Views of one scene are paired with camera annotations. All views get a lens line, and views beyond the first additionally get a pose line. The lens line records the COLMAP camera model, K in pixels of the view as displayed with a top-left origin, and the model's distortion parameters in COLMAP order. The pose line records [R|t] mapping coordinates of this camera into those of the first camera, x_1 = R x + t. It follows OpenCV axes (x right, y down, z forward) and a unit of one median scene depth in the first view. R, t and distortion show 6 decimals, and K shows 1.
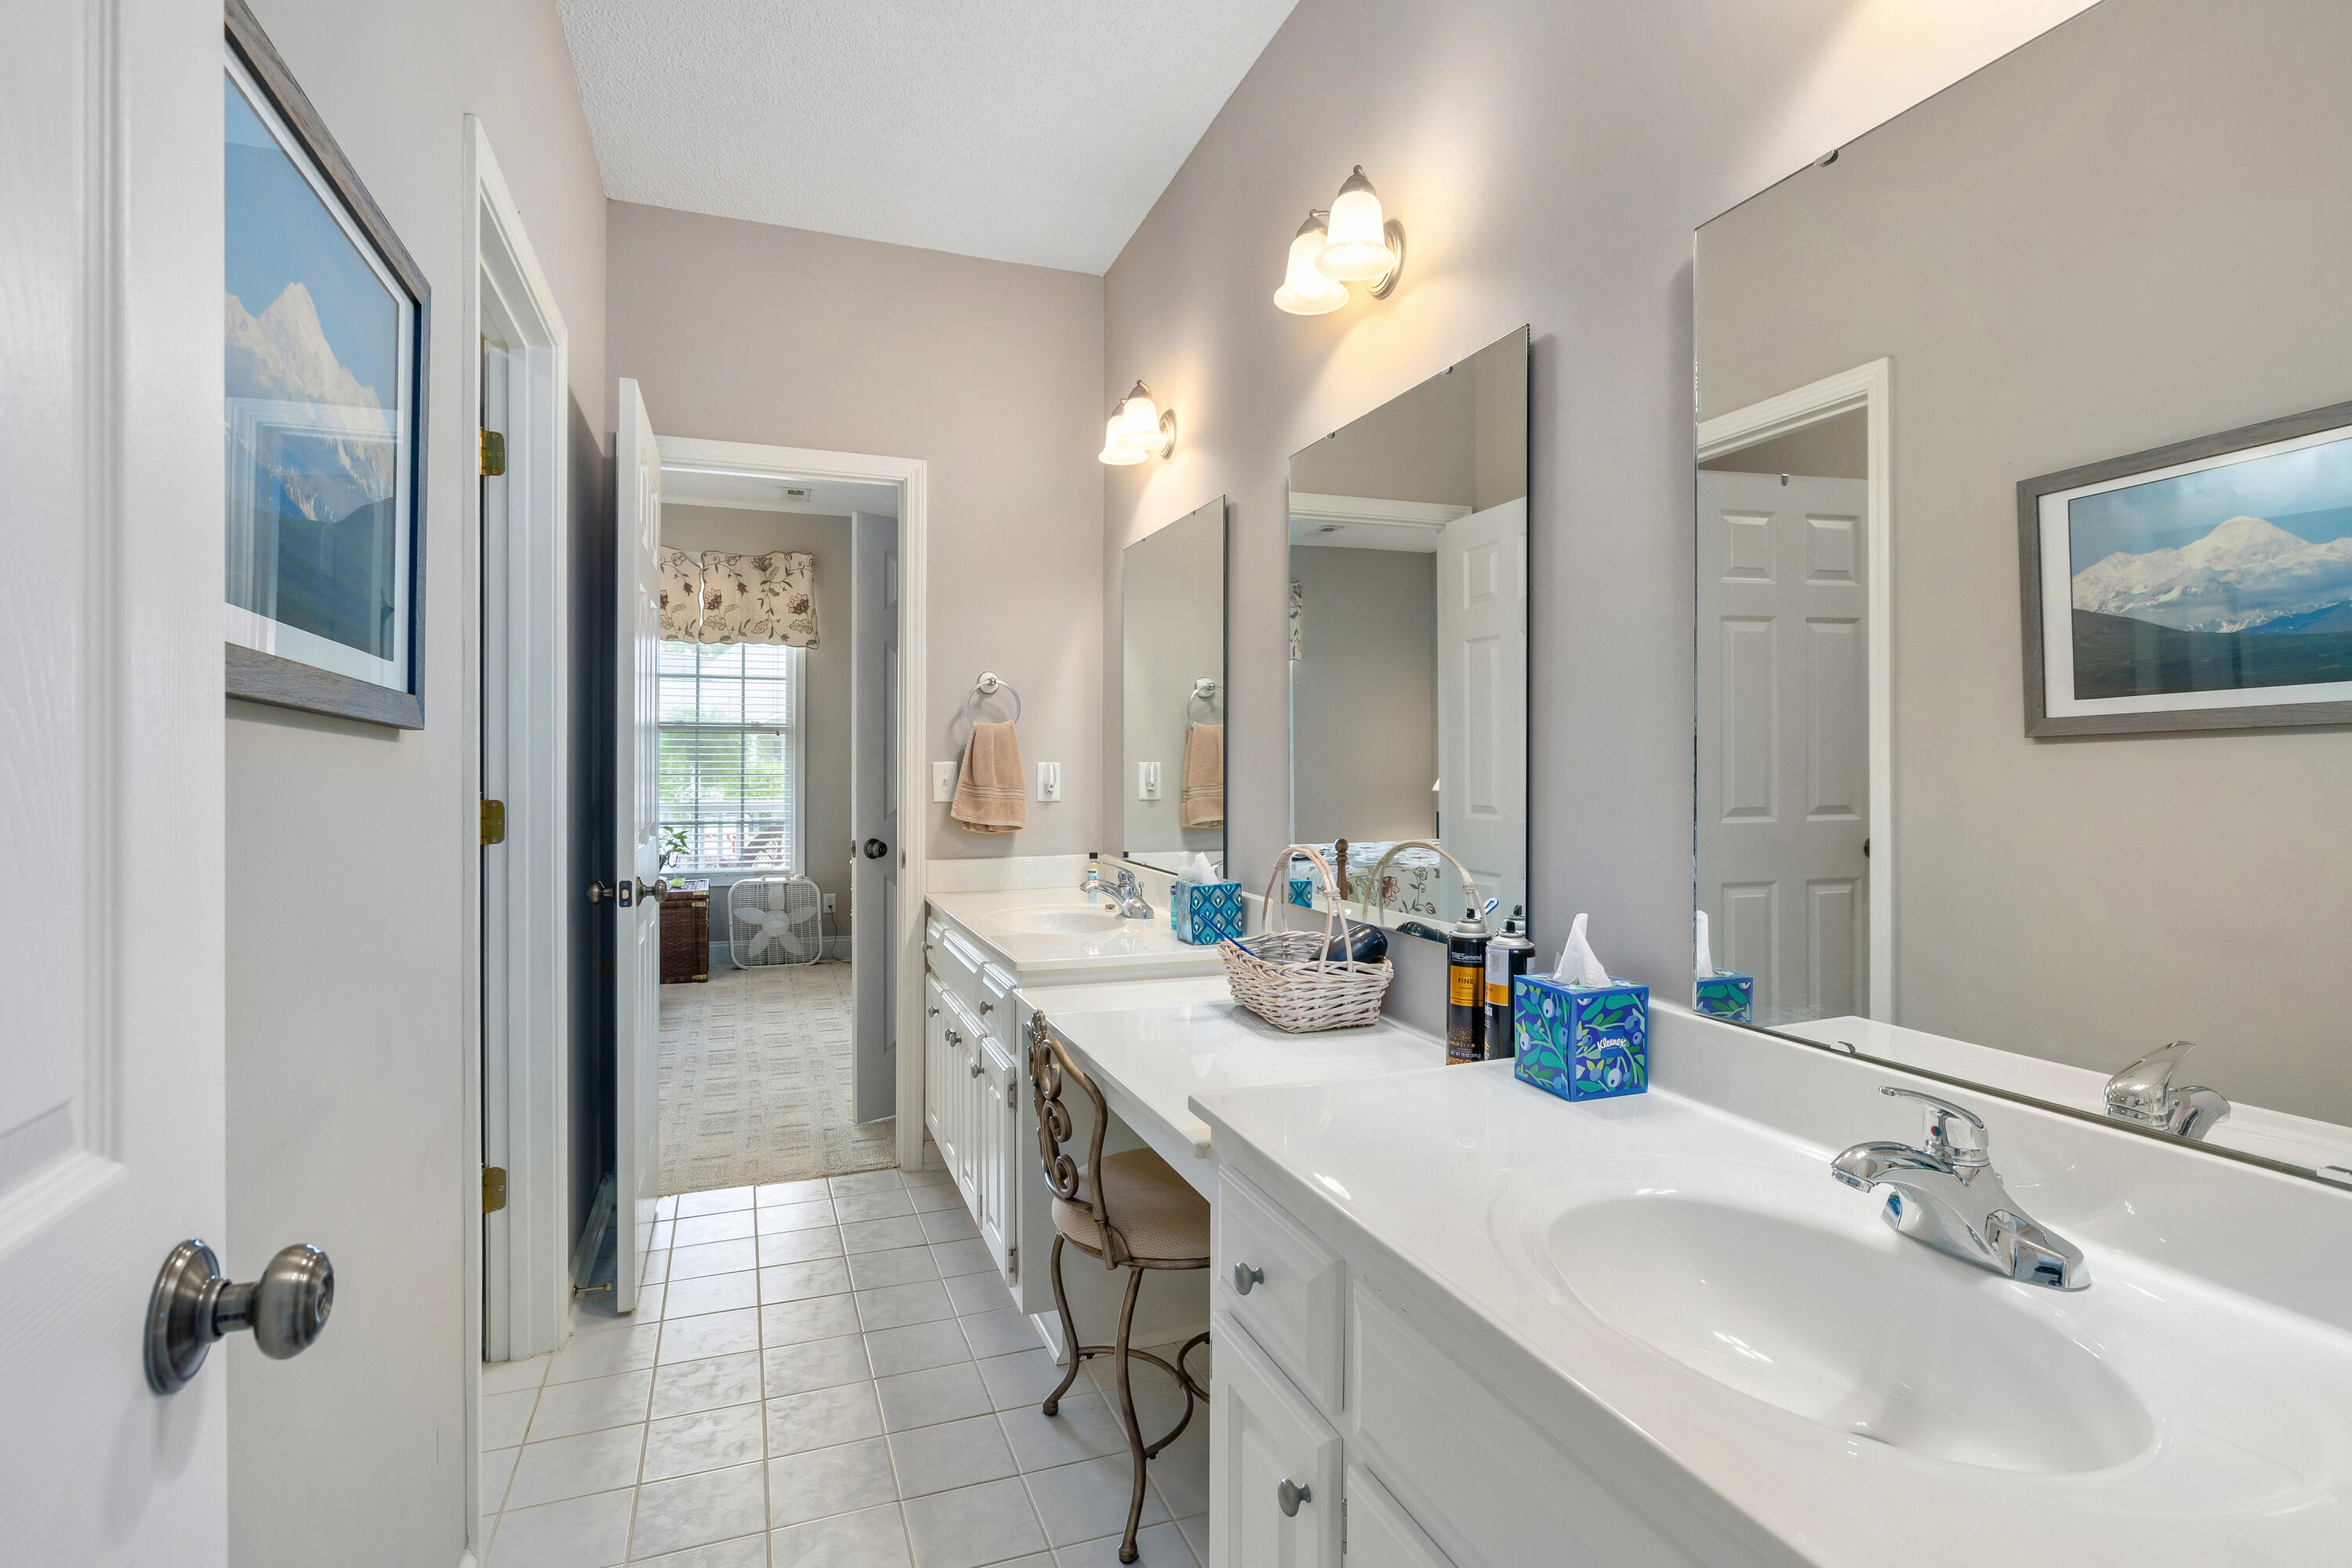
lens RADIAL K [[1175.7, 0, 1186.1], [0, 1175.7, 785.3], [0, 0, 1]] dist [-0.000521, 0.000363]
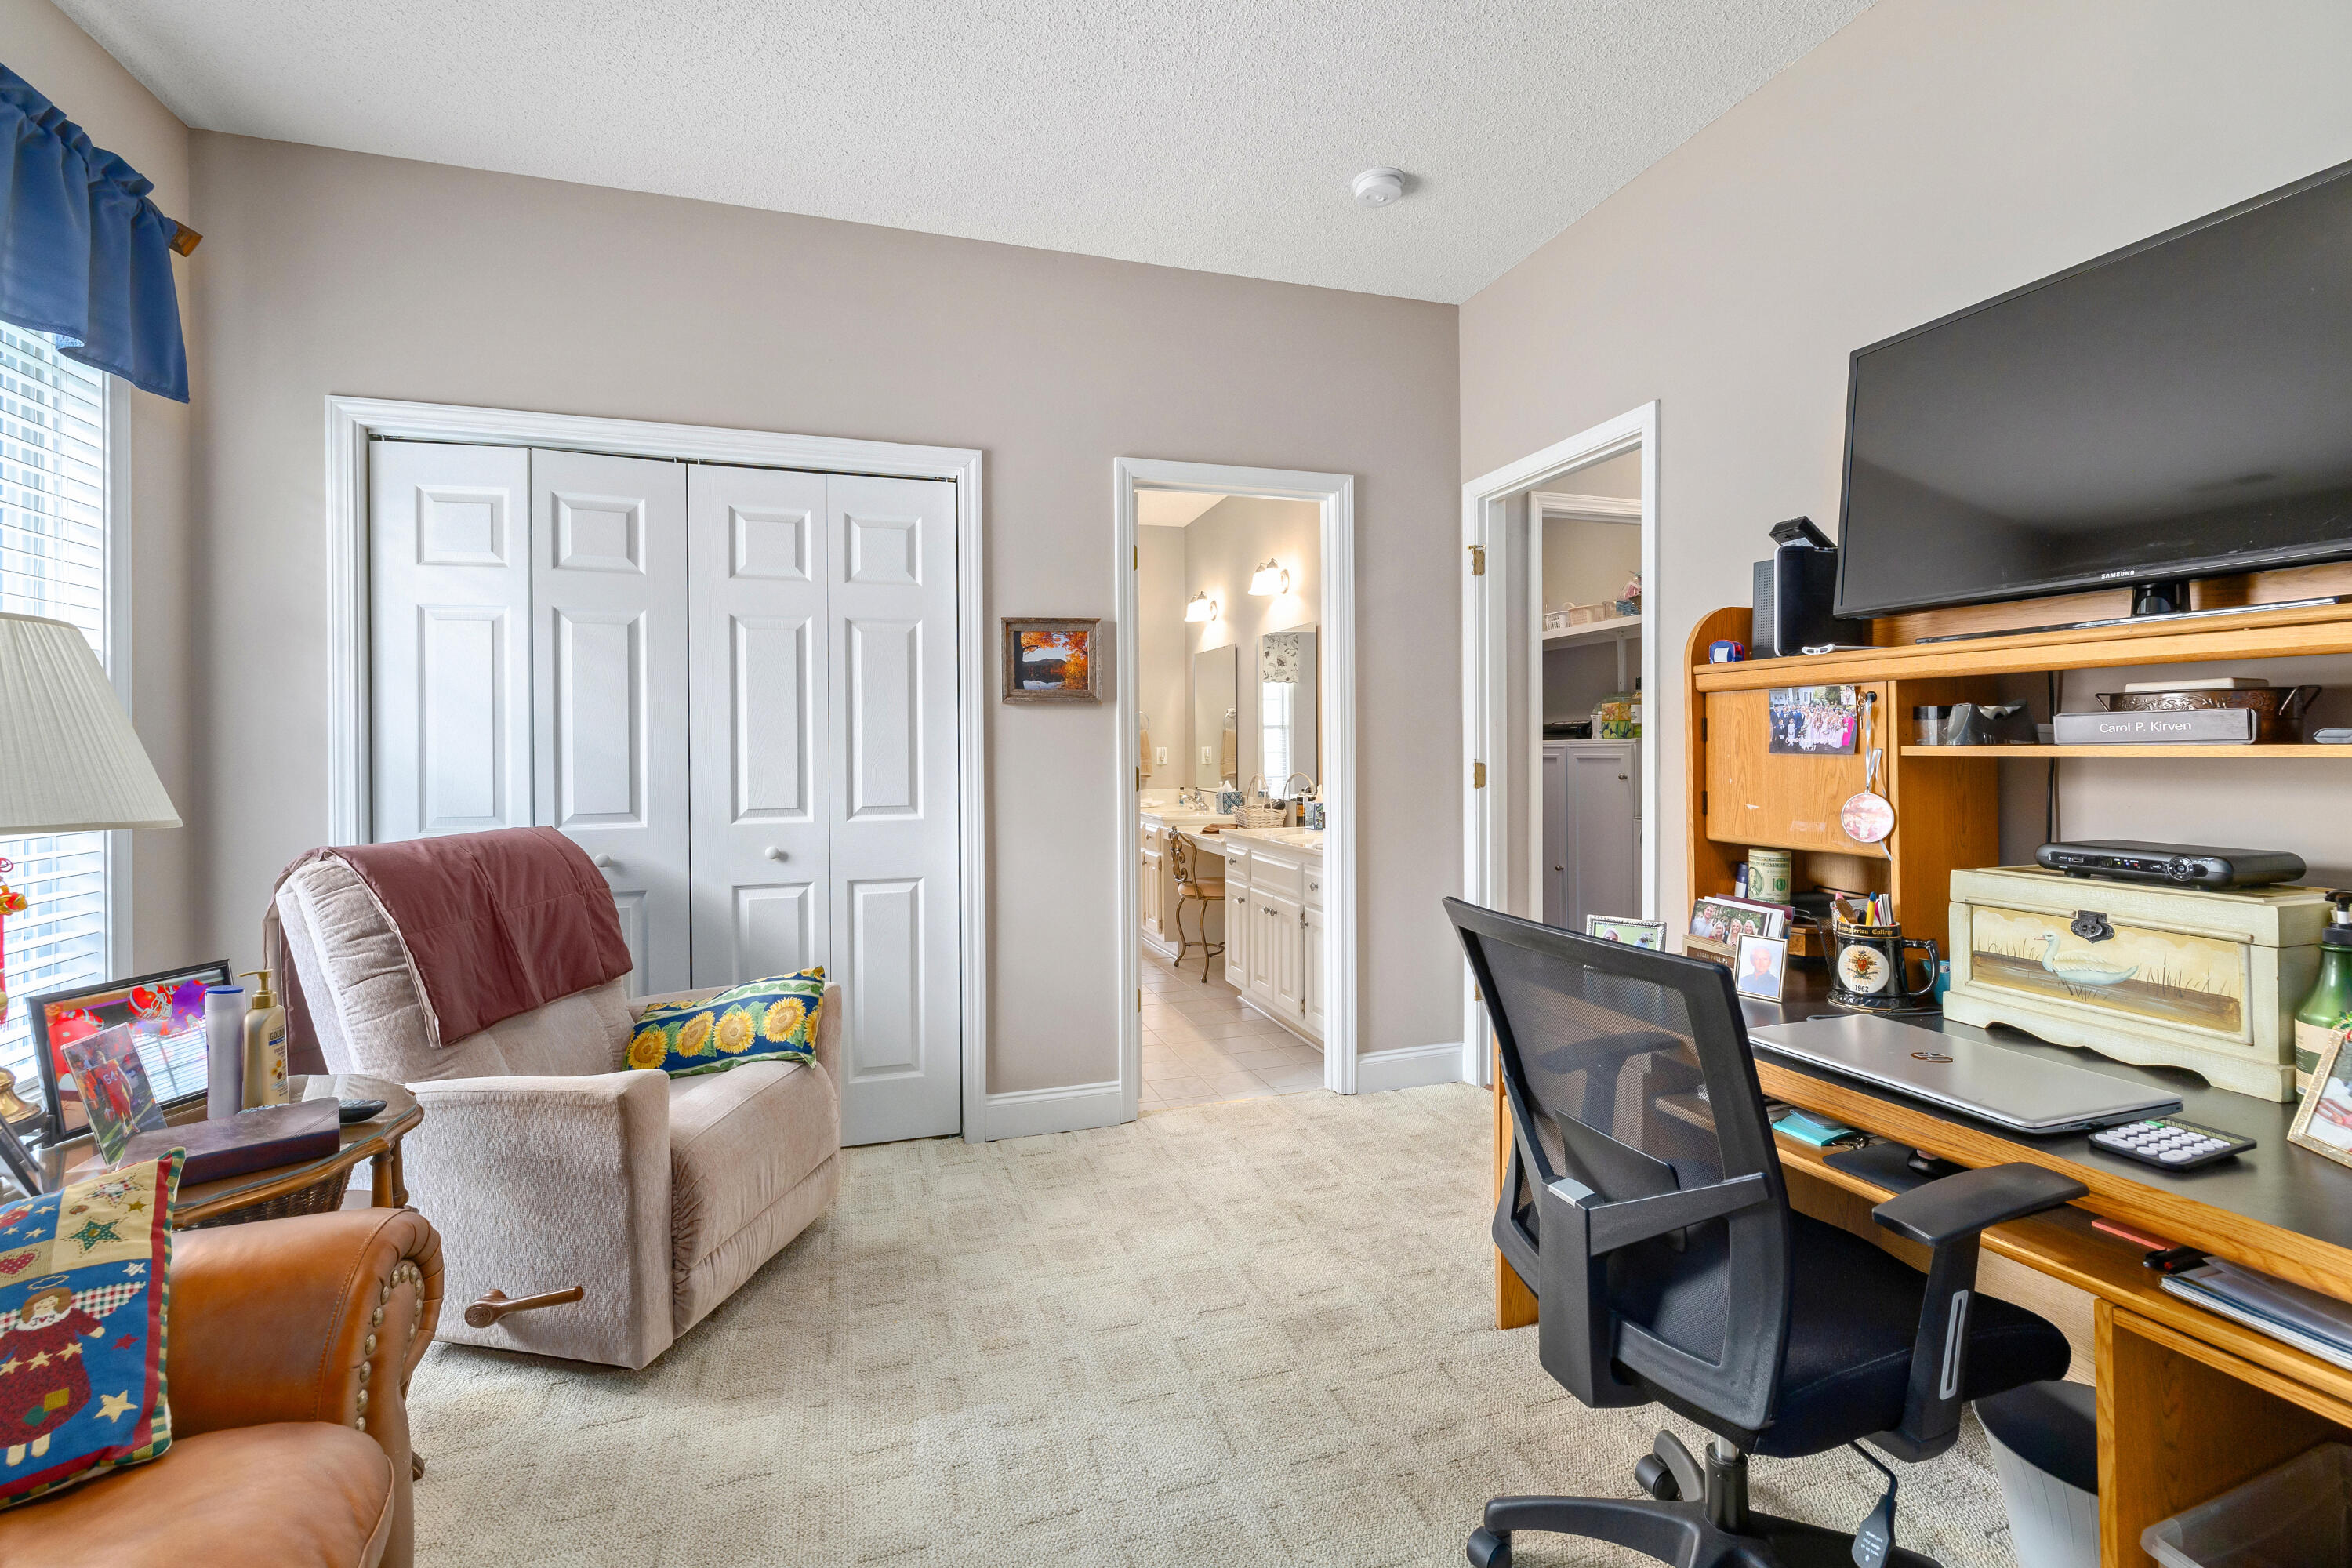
lens RADIAL K [[1014.8, 0, 1162.6], [0, 1014.8, 742.4], [0, 0, 1]] dist [-0.000875, -0.000120]
pose [[0.997469, -0.011823, -0.070114, 0.033554], [0.010097, 0.999638, -0.024920, 0.030468], [0.070384, 0.024149, 0.997228, -1.490747]]
